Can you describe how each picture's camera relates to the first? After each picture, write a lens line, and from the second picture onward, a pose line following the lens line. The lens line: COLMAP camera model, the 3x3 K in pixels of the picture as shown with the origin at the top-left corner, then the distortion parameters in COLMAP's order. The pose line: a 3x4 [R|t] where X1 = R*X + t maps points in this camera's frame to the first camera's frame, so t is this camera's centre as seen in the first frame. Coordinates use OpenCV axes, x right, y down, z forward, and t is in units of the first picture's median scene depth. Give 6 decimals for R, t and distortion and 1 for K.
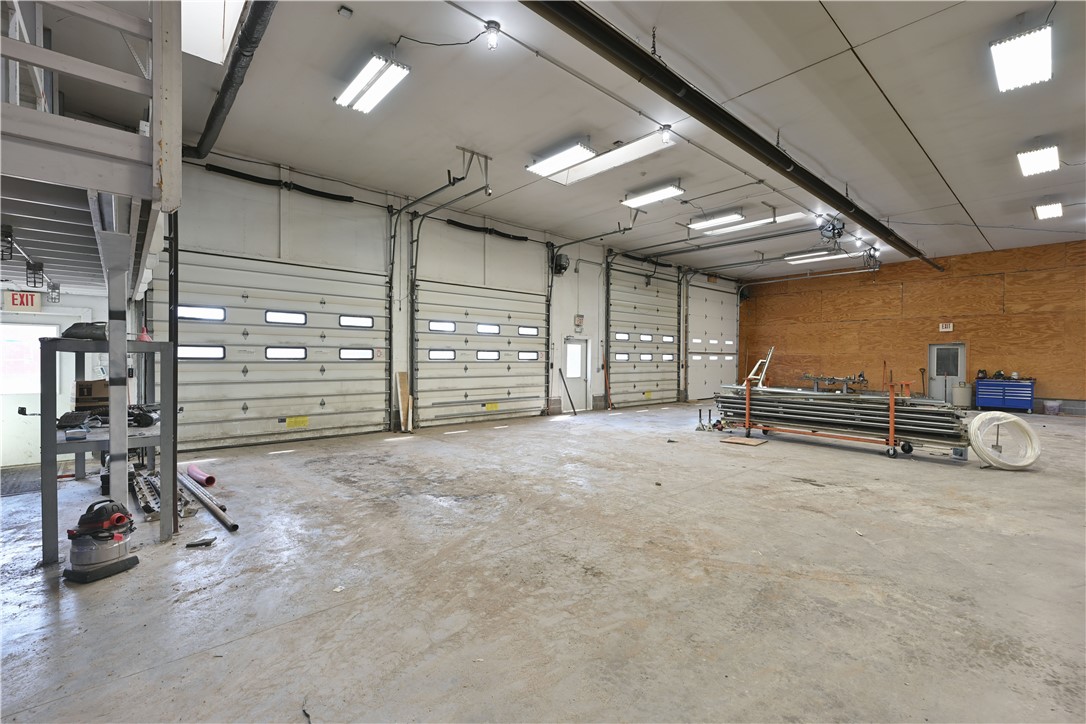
lens RADIAL K [[491.7, 0, 550.5], [0, 491.7, 361.0], [0, 0, 1]] dist [0.010379, 0.000060]
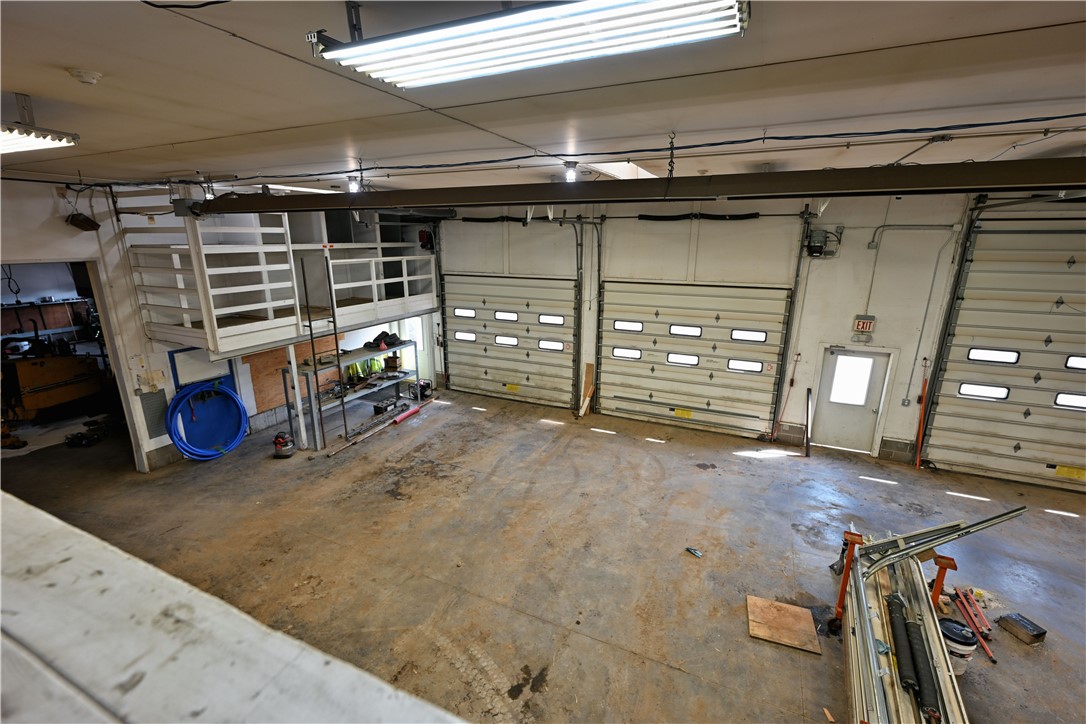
lens RADIAL K [[491.7, 0, 533.9], [0, 491.7, 367.5], [0, 0, 1]] dist [0.010379, 0.000060]
pose [[0.358187, 0.244882, -0.900963, 0.526003], [0.001740, 0.964814, 0.262929, -0.207544], [0.933648, -0.095745, 0.345158, 0.375572]]
